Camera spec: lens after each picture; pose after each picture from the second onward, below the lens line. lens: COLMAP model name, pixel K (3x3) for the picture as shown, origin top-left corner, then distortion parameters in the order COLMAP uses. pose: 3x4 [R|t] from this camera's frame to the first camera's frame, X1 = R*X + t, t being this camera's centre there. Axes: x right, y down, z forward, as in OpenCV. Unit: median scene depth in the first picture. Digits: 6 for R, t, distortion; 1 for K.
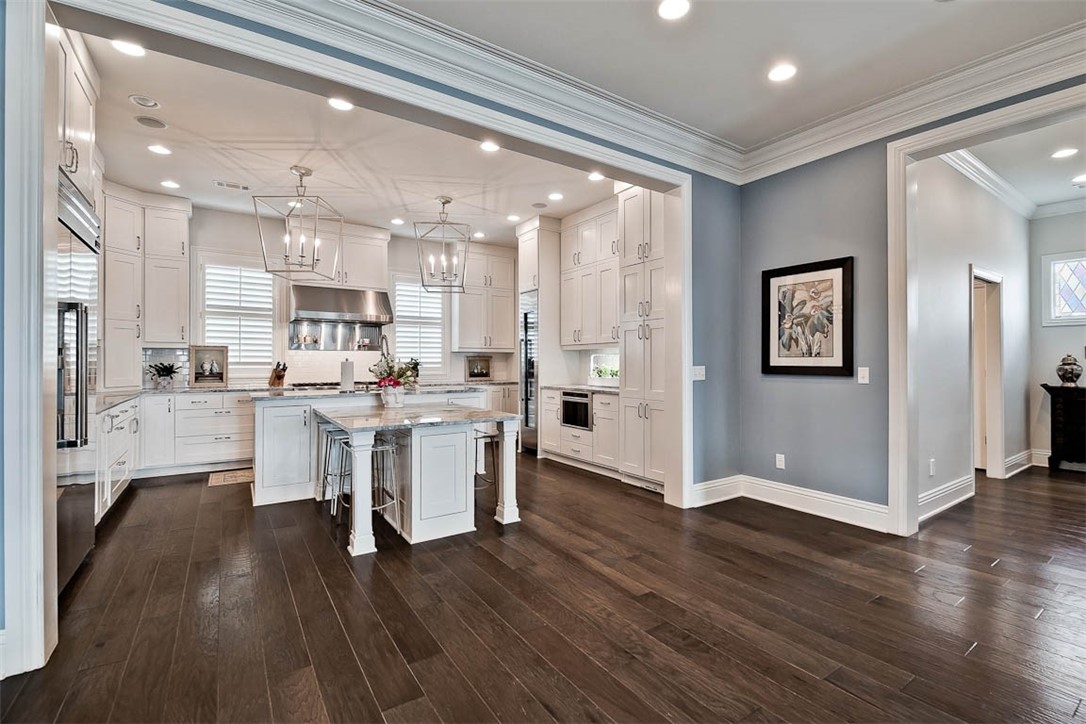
lens RADIAL K [[477.1, 0, 535.3], [0, 477.1, 352.3], [0, 0, 1]] dist [0.008328, 0.000036]
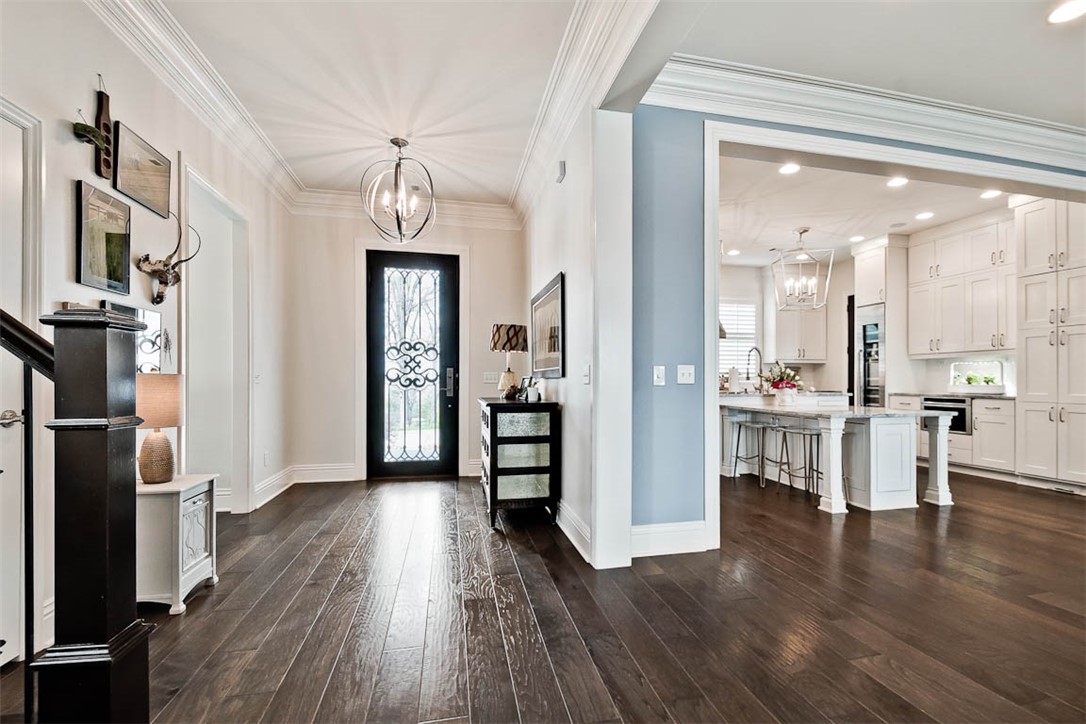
lens RADIAL K [[477.1, 0, 544.6], [0, 477.1, 364.5], [0, 0, 1]] dist [0.008328, 0.000036]
pose [[0.931067, -0.008369, -0.364753, -0.362350], [0.003466, 0.999895, -0.014094, 0.022067], [0.364833, 0.011858, 0.930998, -0.318409]]
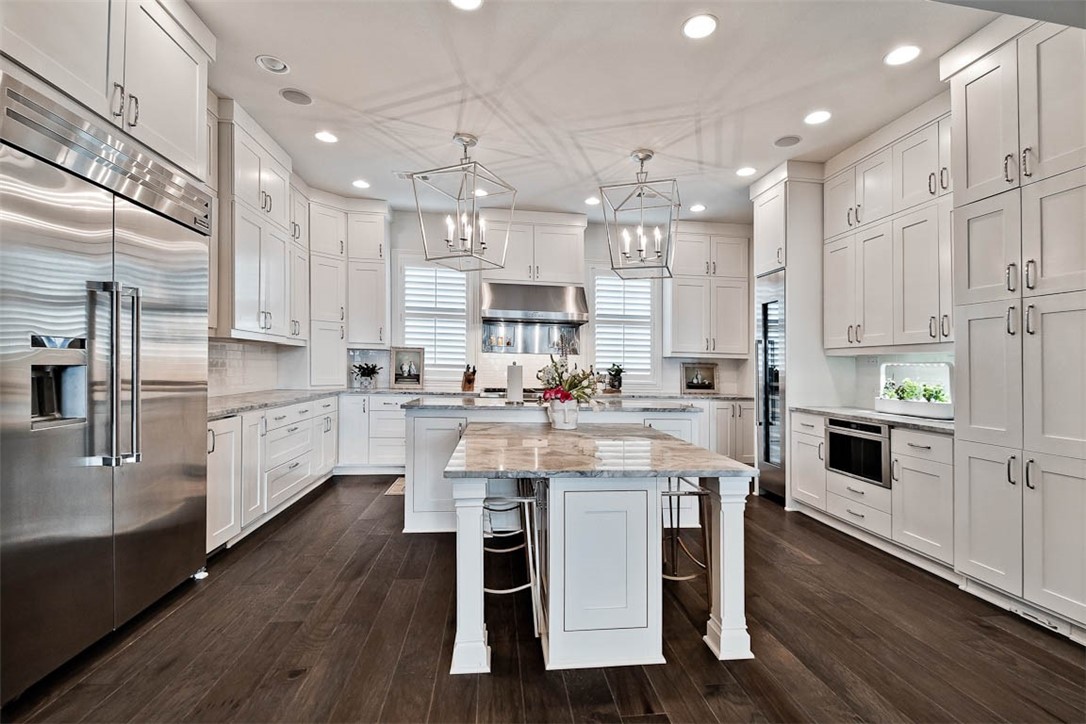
lens RADIAL K [[477.1, 0, 513.9], [0, 477.1, 345.4], [0, 0, 1]] dist [0.008328, 0.000036]
pose [[0.874480, -0.001064, -0.485060, -0.002007], [-0.012794, 0.999599, -0.025259, 0.004572], [0.484892, 0.028295, 0.874116, 0.233082]]
